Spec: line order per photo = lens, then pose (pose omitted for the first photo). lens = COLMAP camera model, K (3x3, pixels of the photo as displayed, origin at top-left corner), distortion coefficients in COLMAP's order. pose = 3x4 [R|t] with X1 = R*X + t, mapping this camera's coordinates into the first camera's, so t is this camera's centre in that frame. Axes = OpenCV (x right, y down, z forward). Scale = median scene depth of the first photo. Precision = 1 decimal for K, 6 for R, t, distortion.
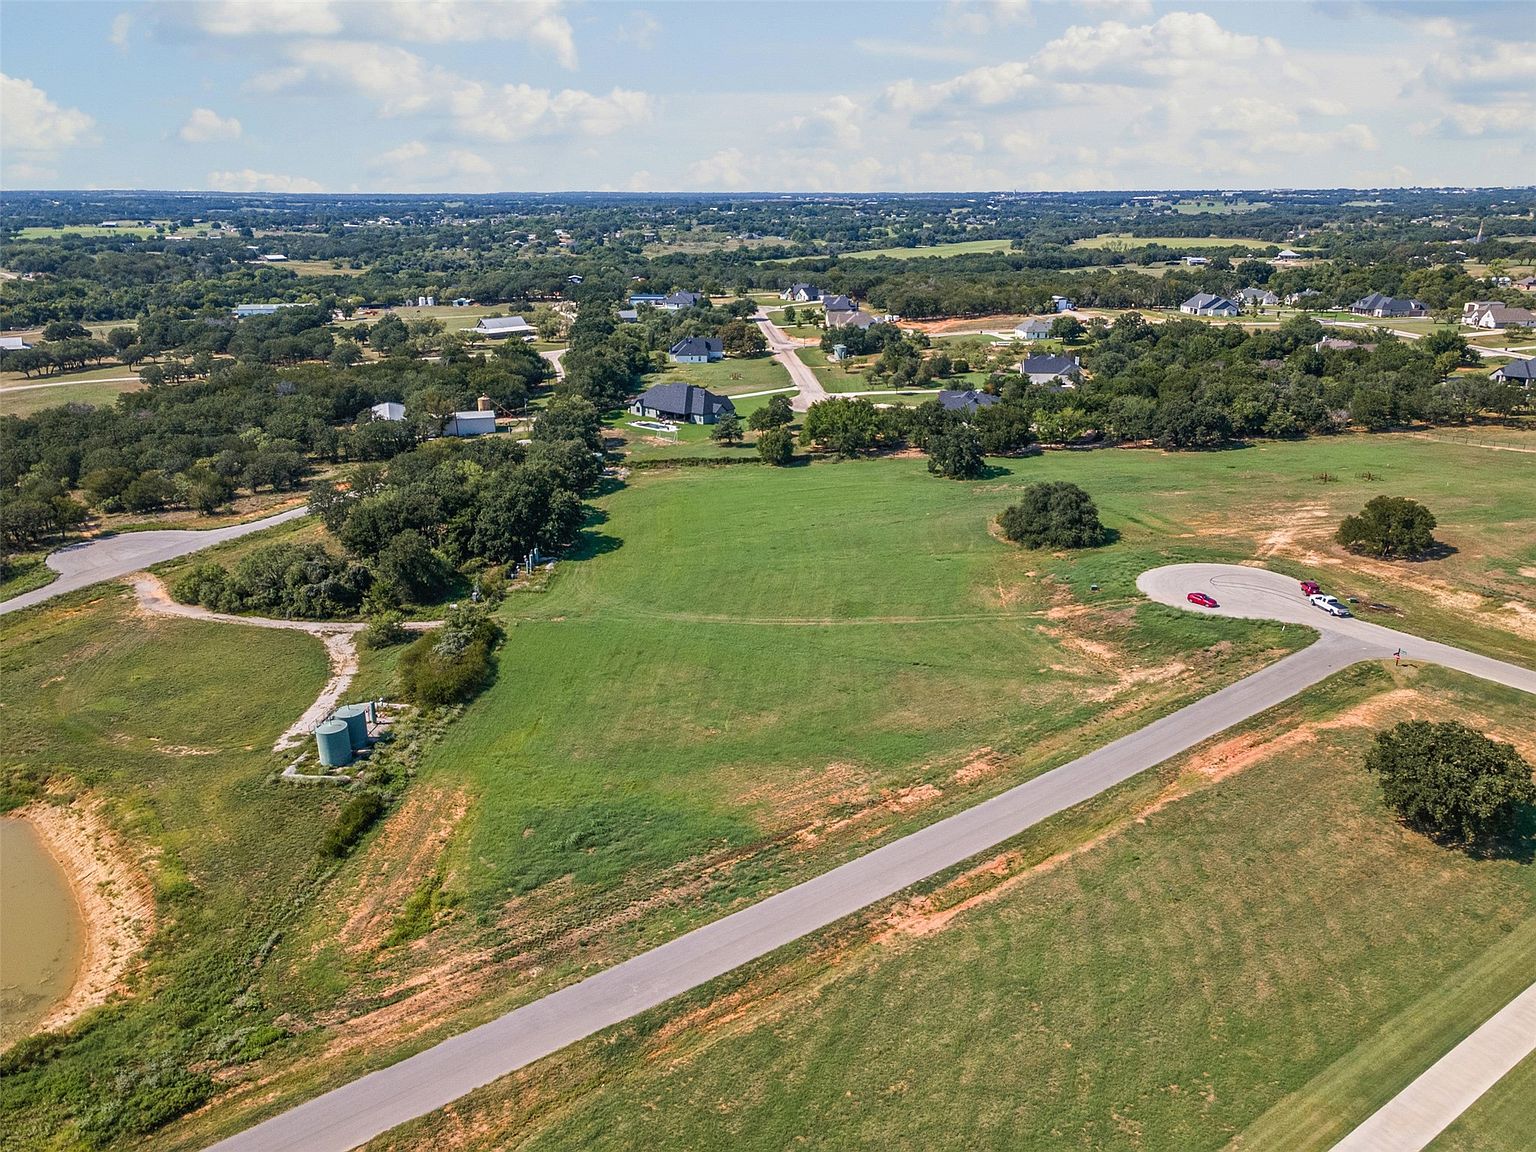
lens RADIAL K [[1146.1, 0, 770.6], [0, 1146.1, 573.6], [0, 0, 1]] dist [0.010504, 0.054165]
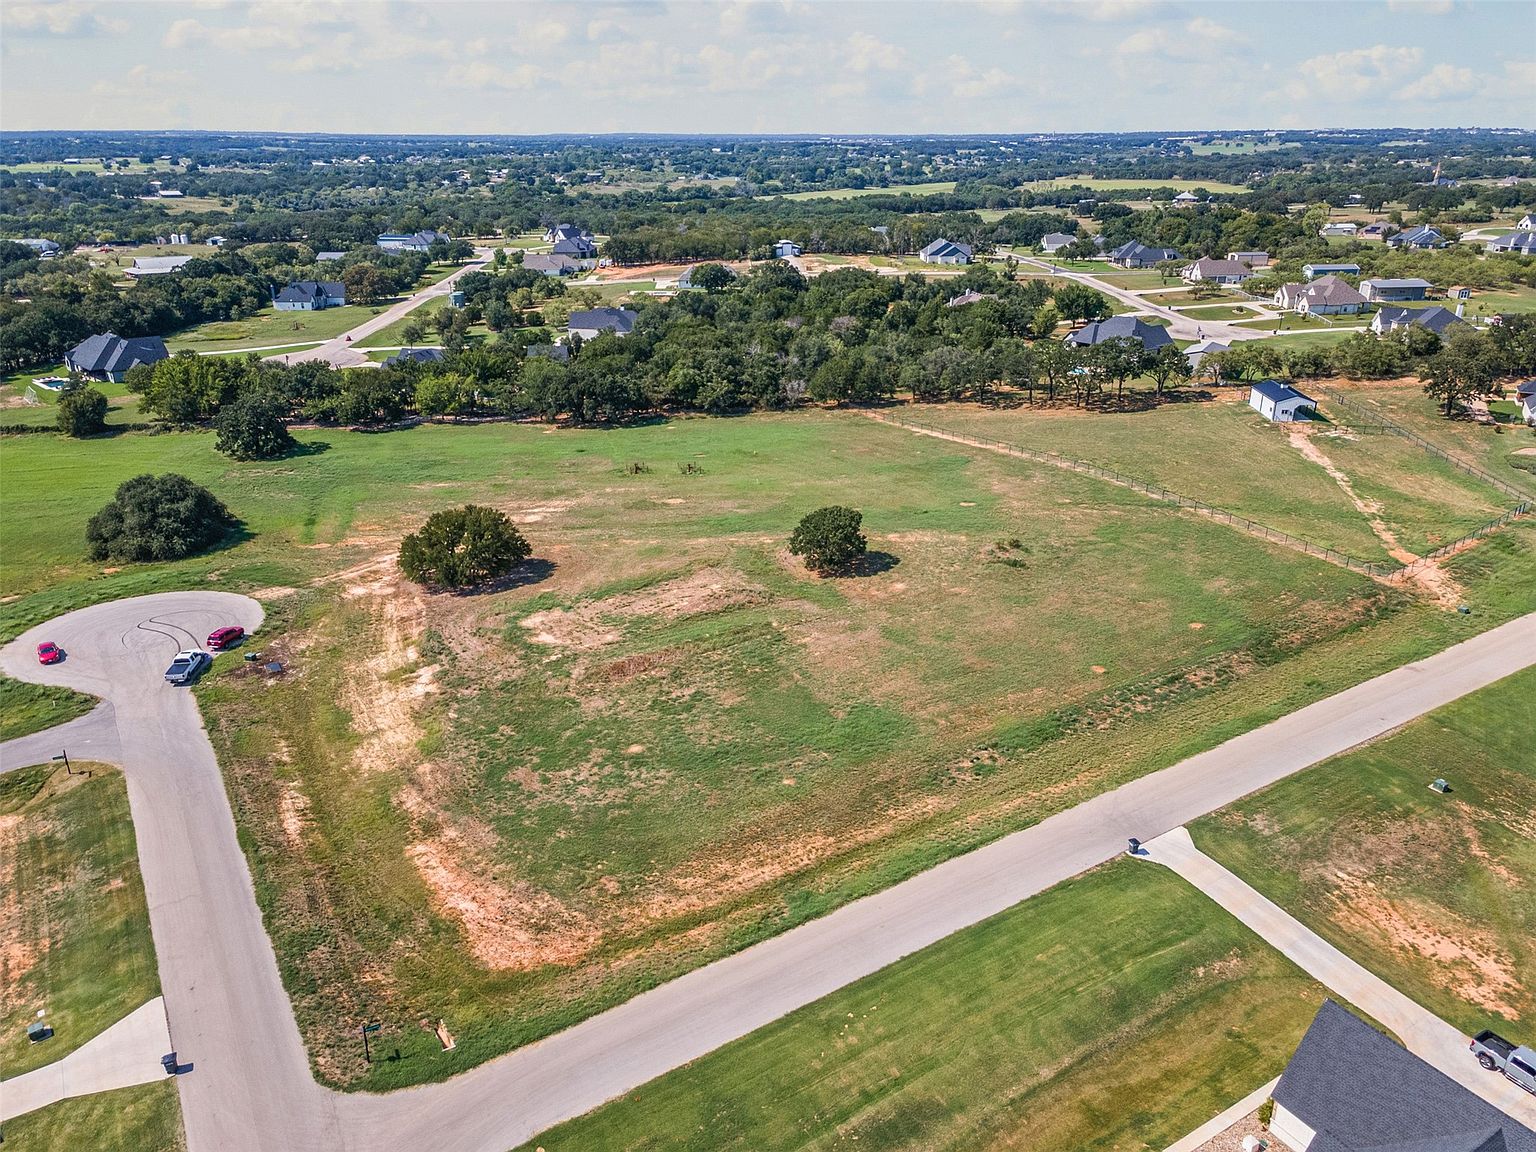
lens RADIAL K [[1124.4, 0, 771.6], [0, 1124.4, 571.7], [0, 0, 1]] dist [0.033273, 0.008161]
pose [[0.998769, 0.019565, -0.045578, 0.819673], [-0.017323, 0.998645, 0.049077, -0.068110], [0.046476, -0.048227, 0.997755, 0.280766]]
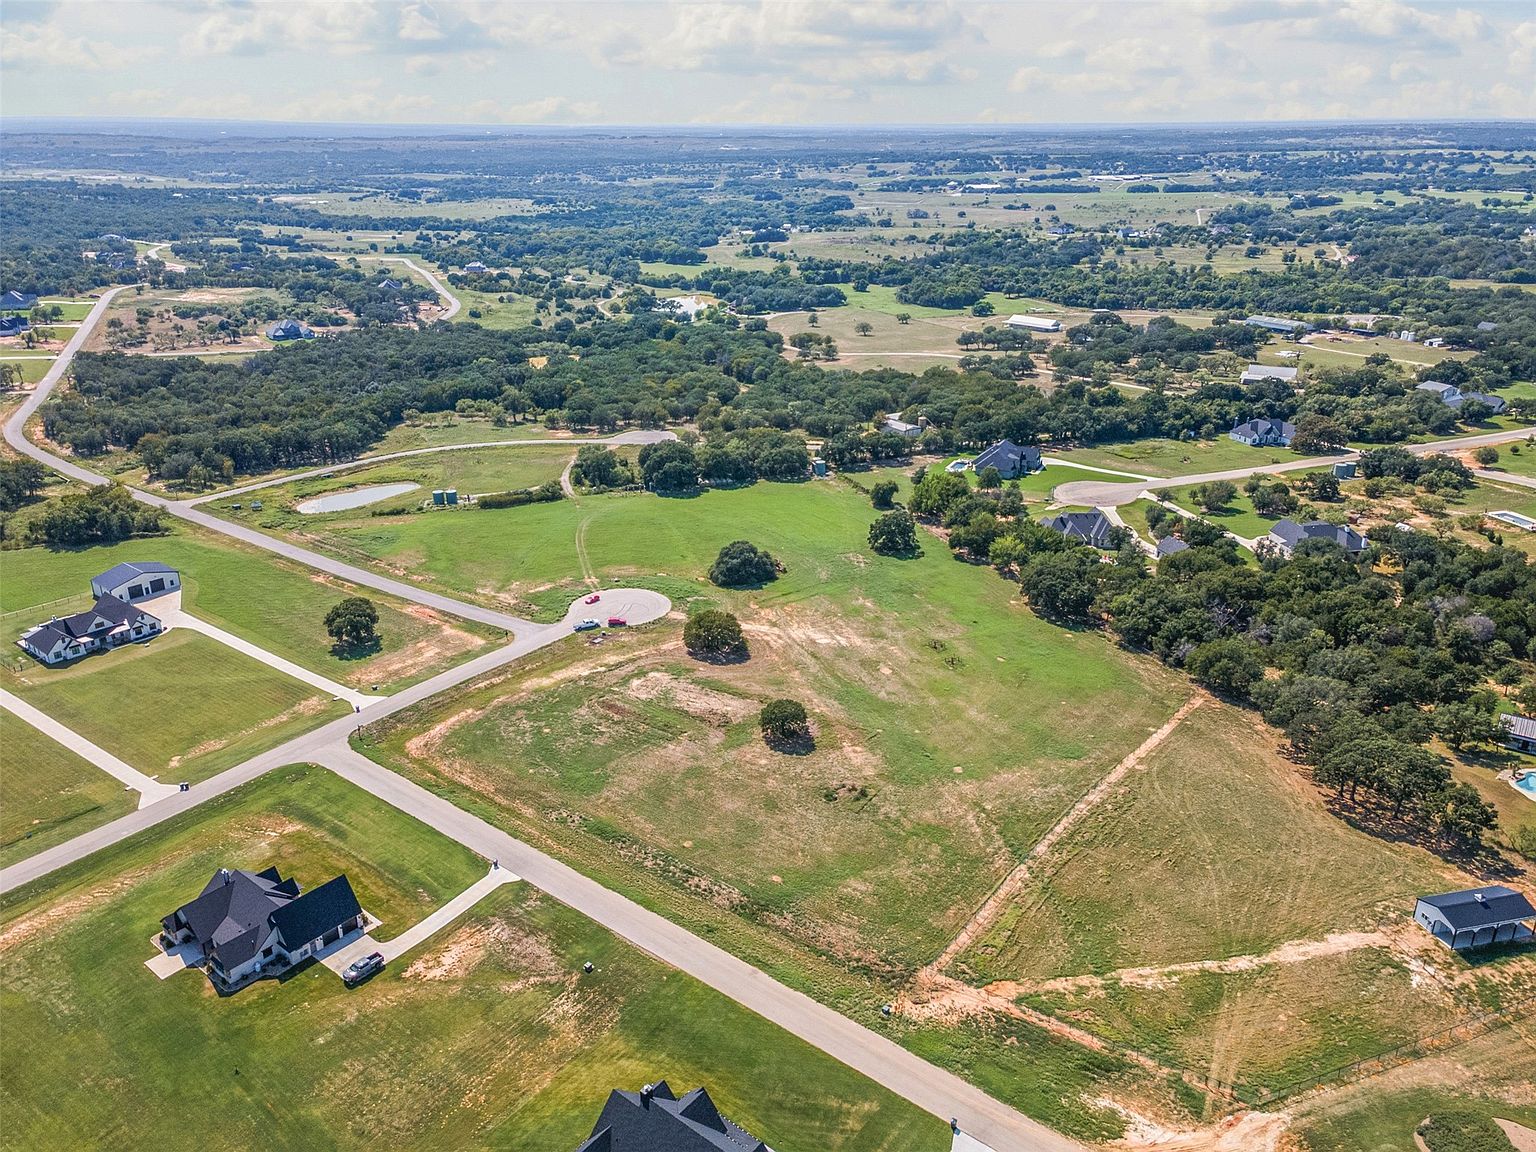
lens RADIAL K [[1146.1, 0, 770.6], [0, 1146.1, 573.6], [0, 0, 1]] dist [0.010504, 0.054165]
pose [[0.272468, 0.352758, -0.895167, 1.888975], [-0.300536, 0.915019, 0.269105, -0.533230], [0.914024, 0.195708, 0.355330, 0.584910]]
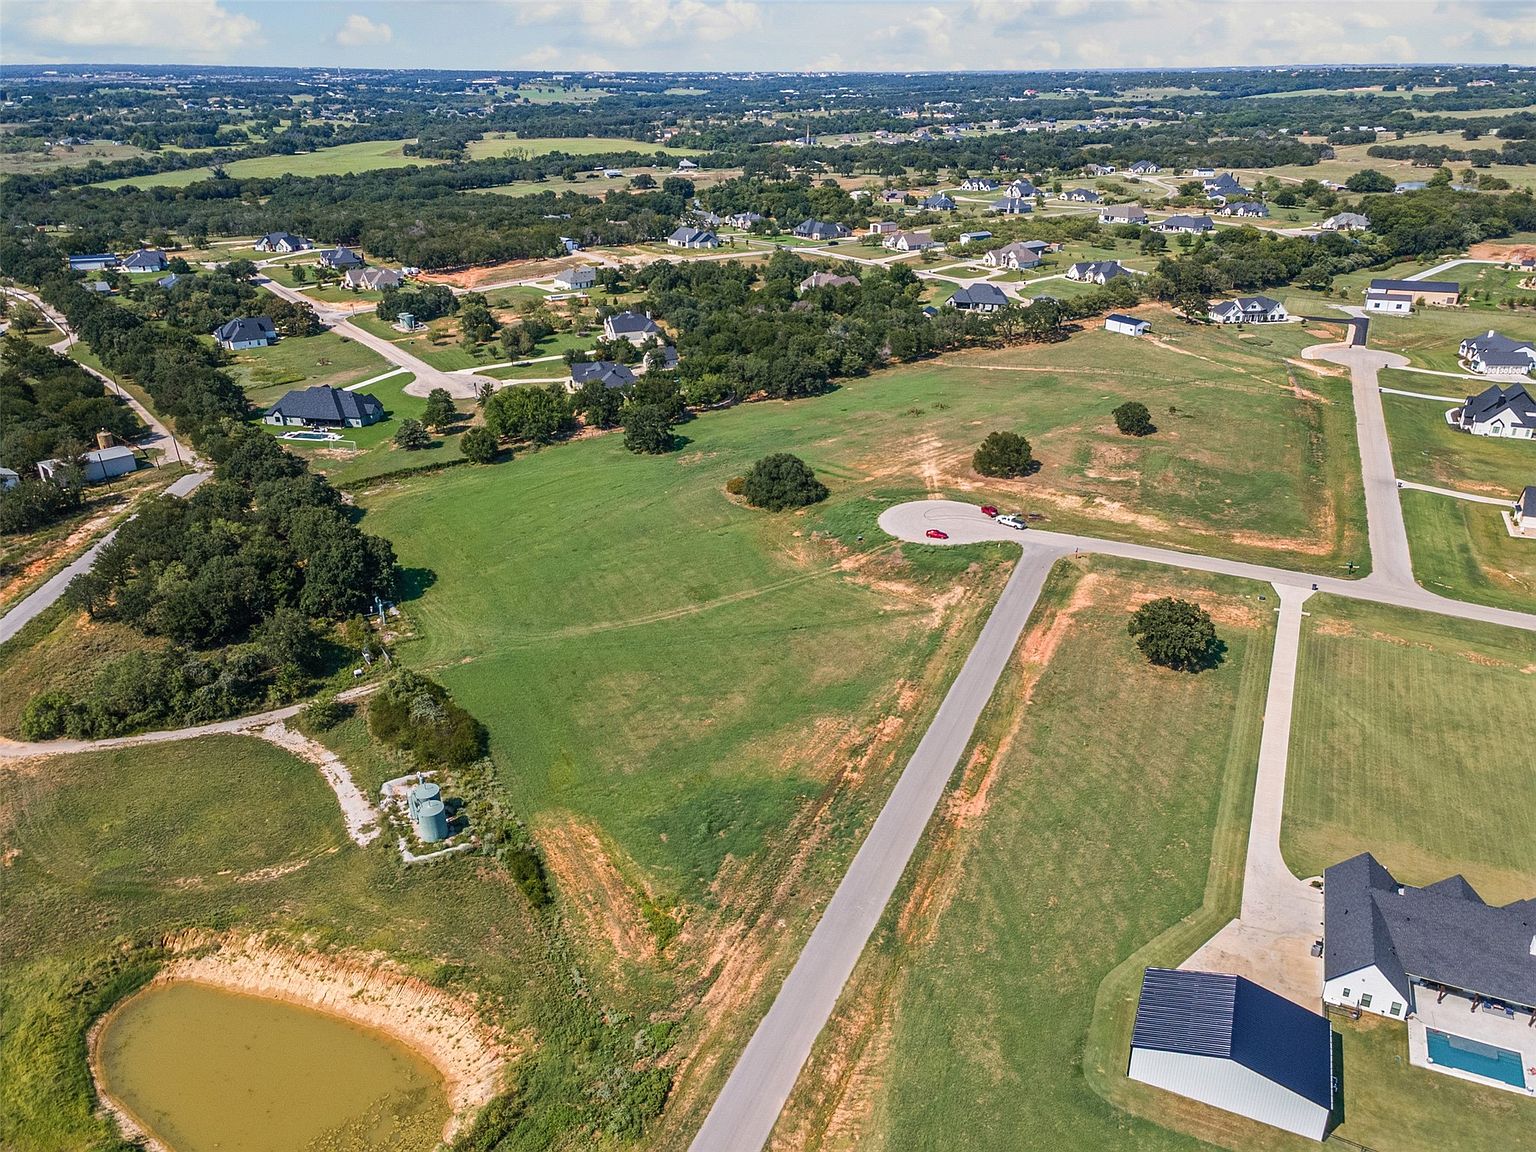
lens RADIAL K [[1133.8, 0, 768.0], [0, 1133.8, 576.0], [0, 0, 1]] dist [0.034814, 0.002231]
pose [[0.858262, -0.210030, 0.468267, -0.431132], [0.162755, 0.976715, 0.139778, -0.145091], [-0.486721, -0.043753, 0.872461, -0.099665]]
